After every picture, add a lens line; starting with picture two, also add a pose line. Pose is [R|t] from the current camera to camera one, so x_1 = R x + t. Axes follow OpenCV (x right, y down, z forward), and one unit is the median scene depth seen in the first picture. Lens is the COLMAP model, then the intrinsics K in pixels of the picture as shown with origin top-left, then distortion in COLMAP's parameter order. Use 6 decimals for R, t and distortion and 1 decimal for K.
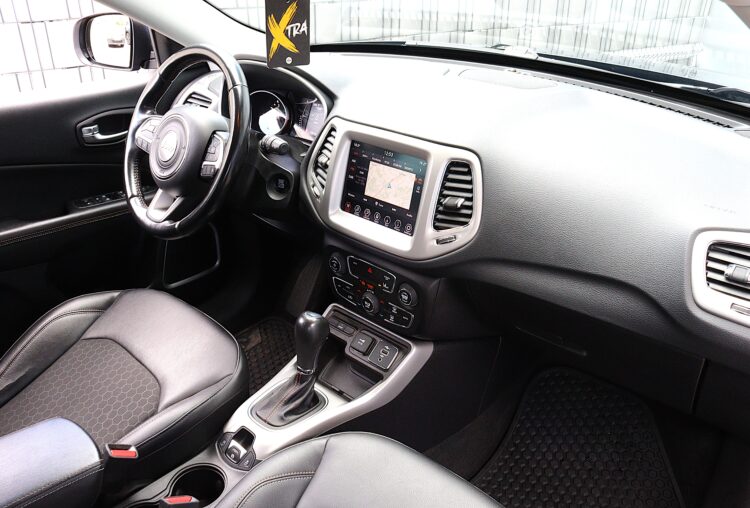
lens RADIAL K [[633.4, 0, 375.0], [0, 633.4, 254.0], [0, 0, 1]] dist [-0.171940, 0.155717]
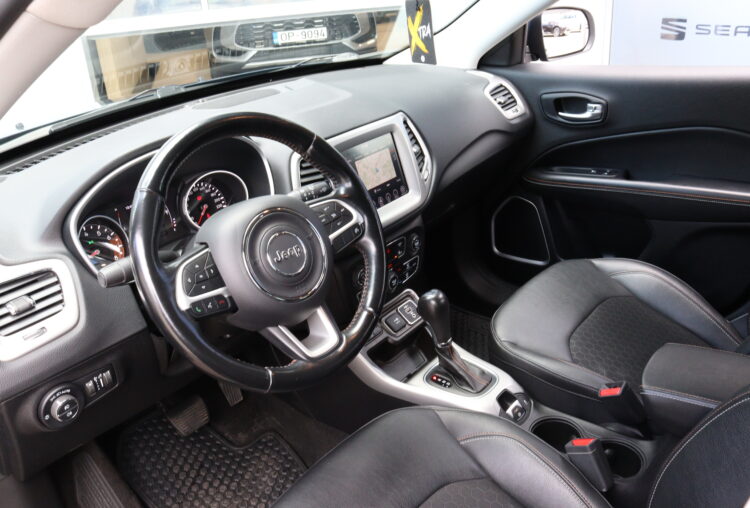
lens RADIAL K [[633.4, 0, 375.0], [0, 633.4, 254.0], [0, 0, 1]] dist [-0.171940, 0.155717]
pose [[-0.057893, -0.411438, 0.909597, -1.066314], [0.536481, 0.755565, 0.375910, -0.419037], [-0.841924, 0.509745, 0.176987, 0.862998]]
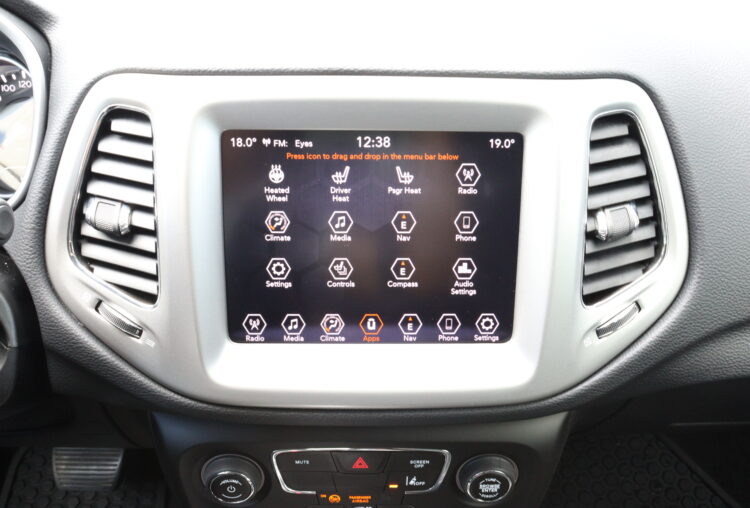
lens RADIAL K [[783.6, 0, 375.0], [0, 783.6, 254.0], [0, 0, 1]] dist [-0.123840, 0.189282]
pose [[0.716982, -0.334414, 0.611640, -0.248278], [0.301300, 0.939892, 0.160694, -0.165909], [-0.628613, 0.069072, 0.774645, 0.664796]]
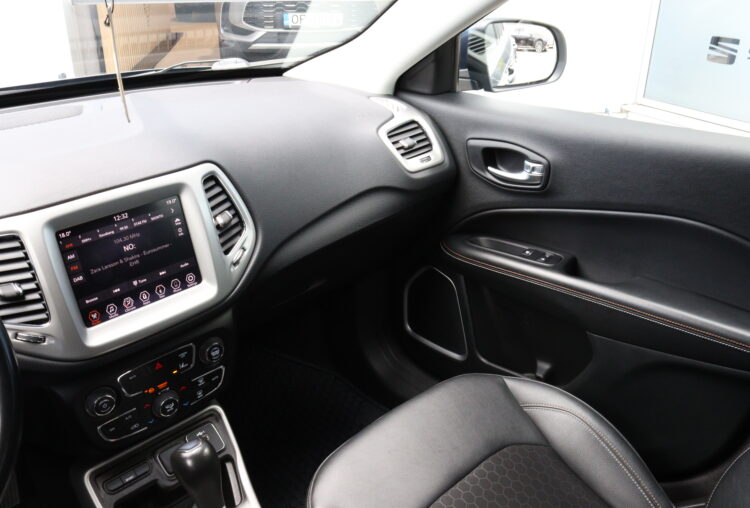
lens RADIAL K [[633.4, 0, 375.0], [0, 633.4, 254.0], [0, 0, 1]] dist [-0.171940, 0.155717]
pose [[0.043474, -0.433296, 0.900203, -0.645835], [0.472041, 0.803042, 0.363733, -0.244563], [-0.880504, 0.409119, 0.239445, 0.554158]]
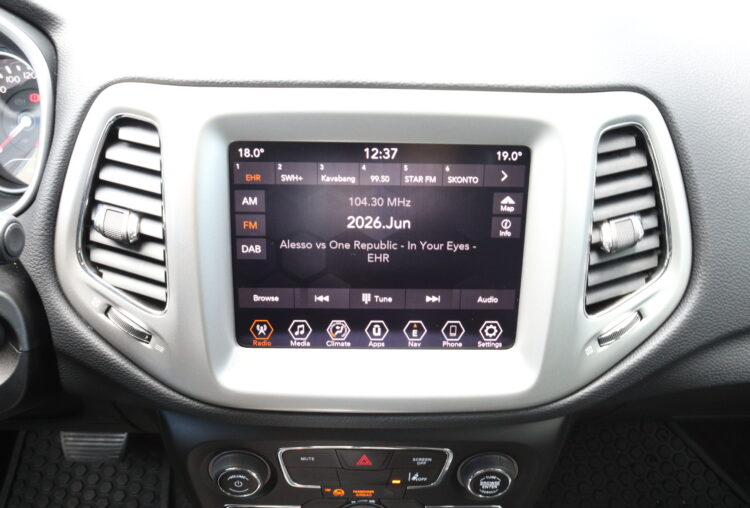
lens RADIAL K [[783.6, 0, 375.0], [0, 783.6, 254.0], [0, 0, 1]] dist [-0.123840, 0.189282]
pose [[0.721335, -0.364712, 0.588779, -0.241762], [0.292328, 0.931008, 0.218561, -0.196960], [-0.627869, 0.014461, 0.778184, 0.661986]]
